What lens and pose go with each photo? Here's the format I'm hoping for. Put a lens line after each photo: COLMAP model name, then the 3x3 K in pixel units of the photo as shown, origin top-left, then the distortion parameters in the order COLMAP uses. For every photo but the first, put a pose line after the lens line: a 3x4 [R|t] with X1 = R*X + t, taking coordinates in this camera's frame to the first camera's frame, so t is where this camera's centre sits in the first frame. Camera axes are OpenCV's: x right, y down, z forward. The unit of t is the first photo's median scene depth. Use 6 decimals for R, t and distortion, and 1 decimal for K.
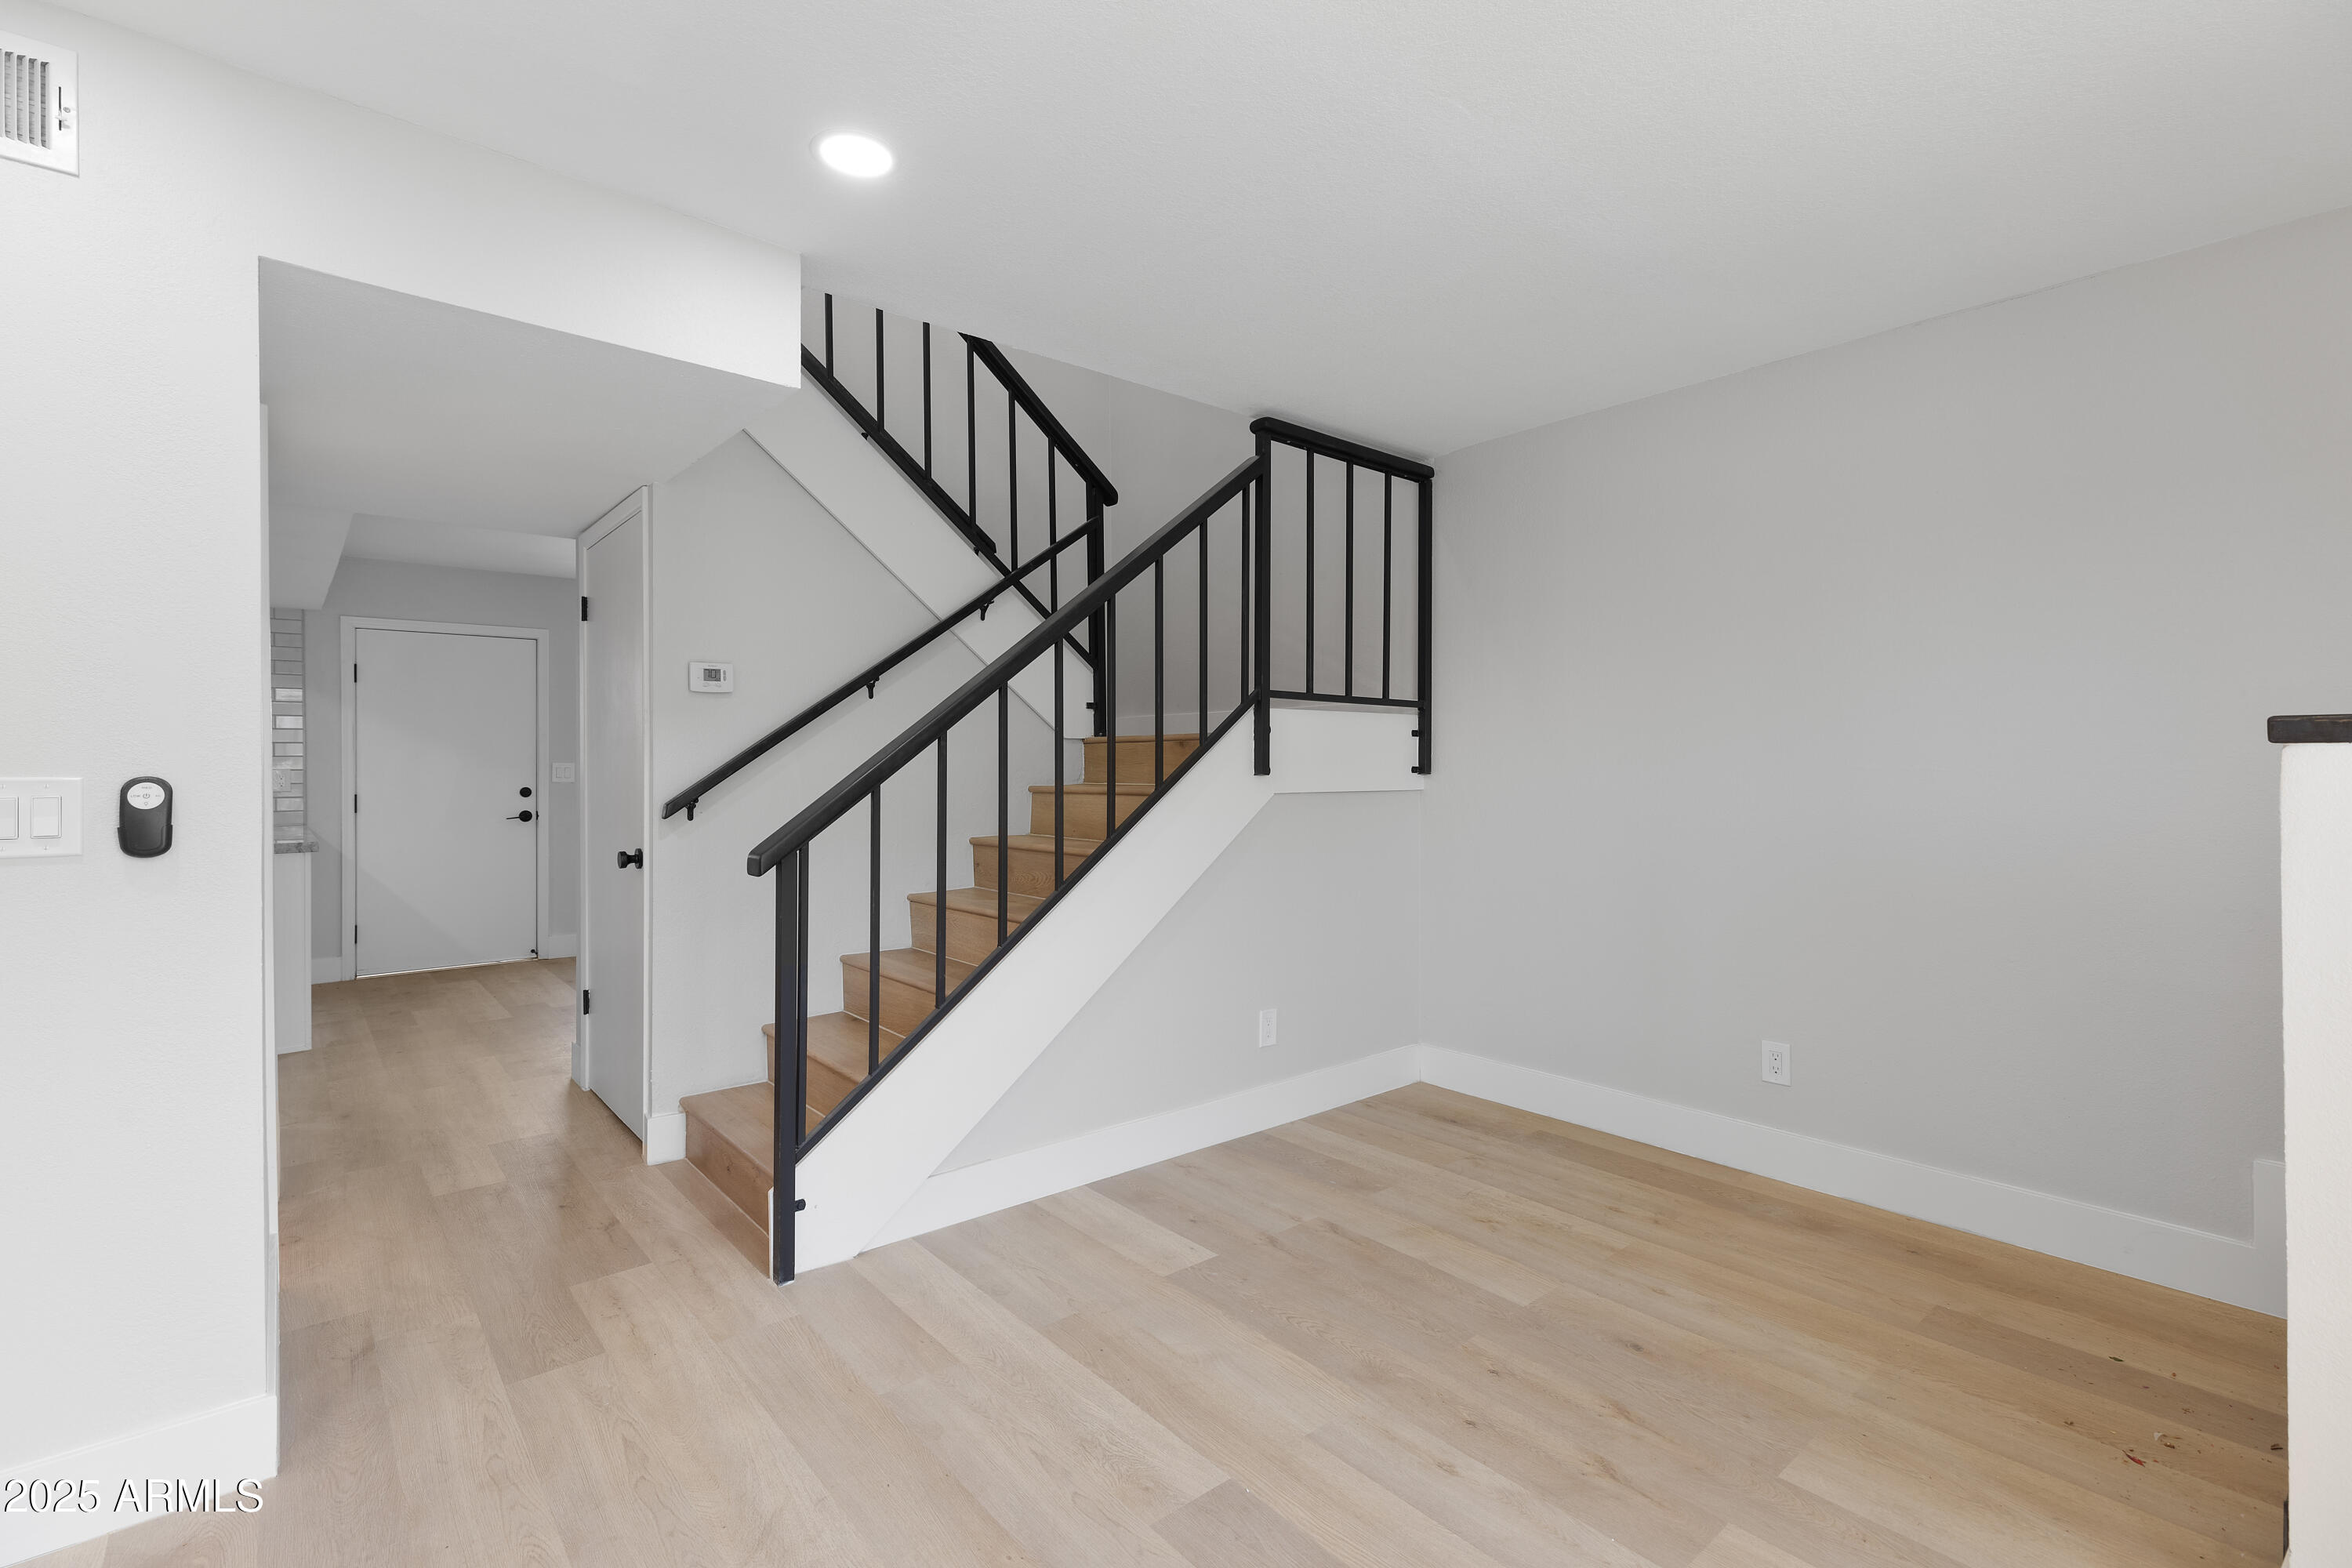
lens RADIAL K [[1058.5, 0, 1151.2], [0, 1058.5, 770.8], [0, 0, 1]] dist [0.003551, 0.000400]
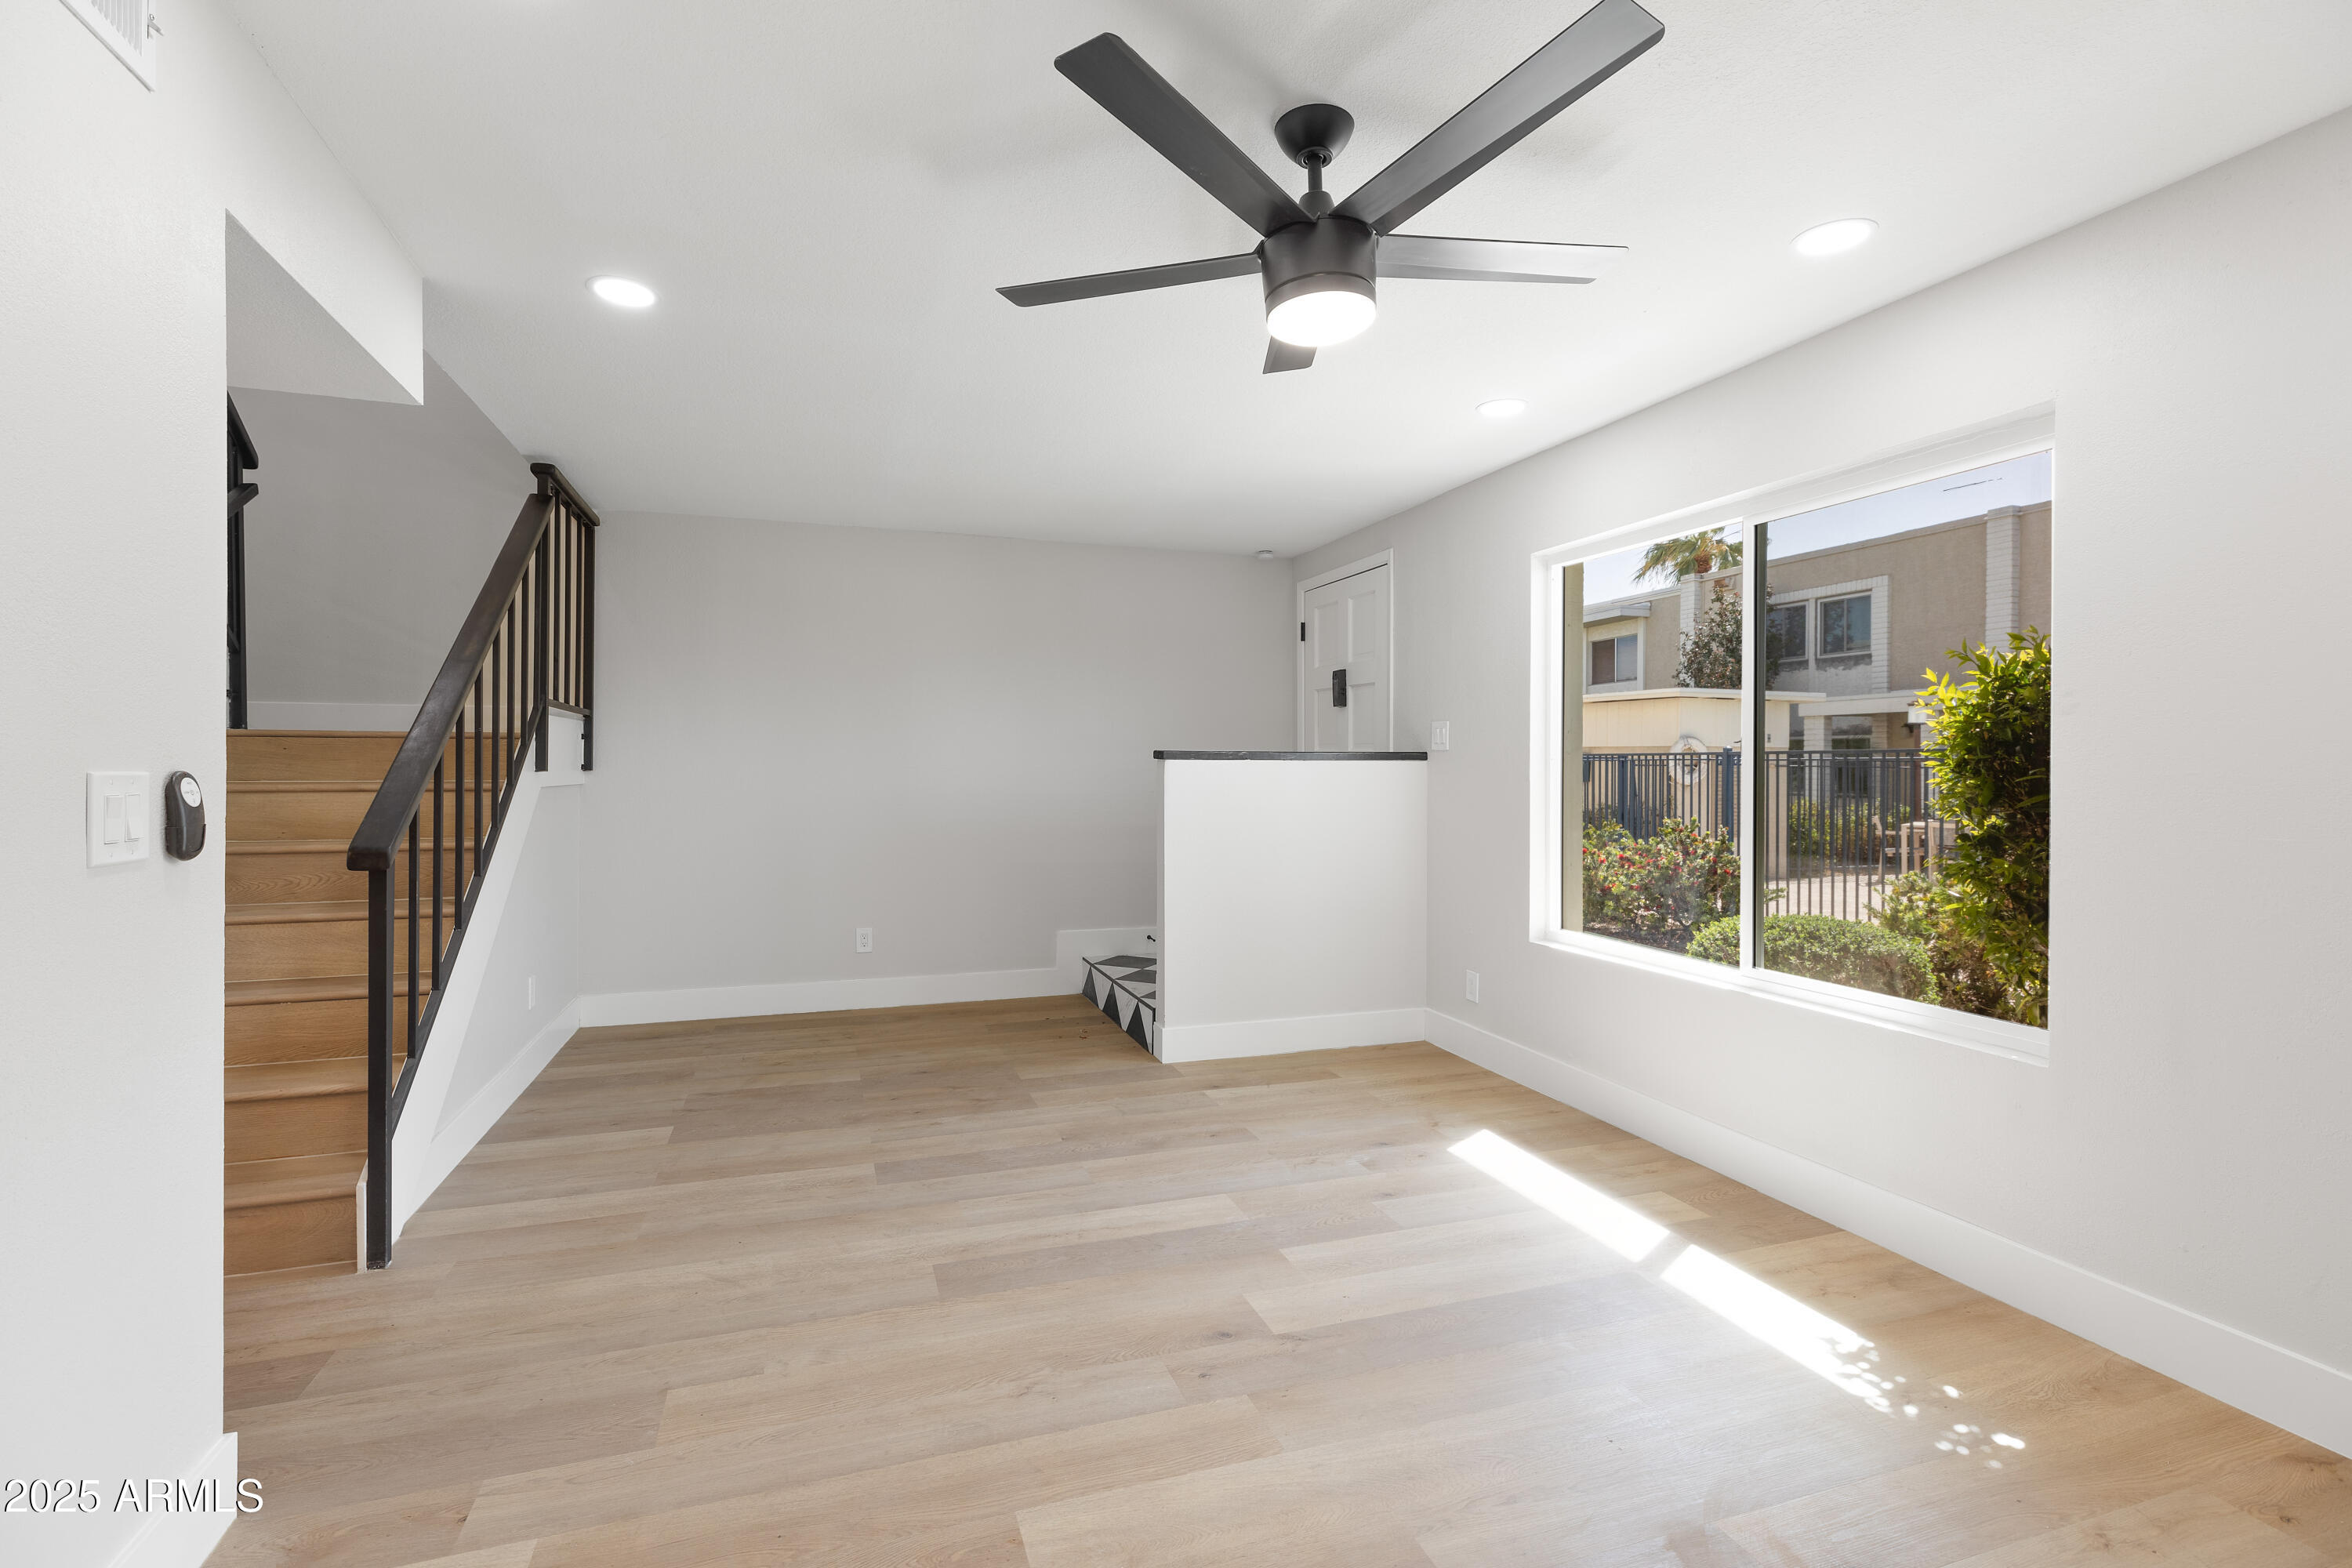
lens RADIAL K [[1061.5, 0, 1162.2], [0, 1061.5, 768.4], [0, 0, 1]] dist [-0.004155, 0.000024]
pose [[0.359037, 0.003213, 0.933318, -1.140356], [-0.003032, 0.999993, -0.002276, 0.002413], [-0.933318, -0.002012, 0.359045, -0.077437]]
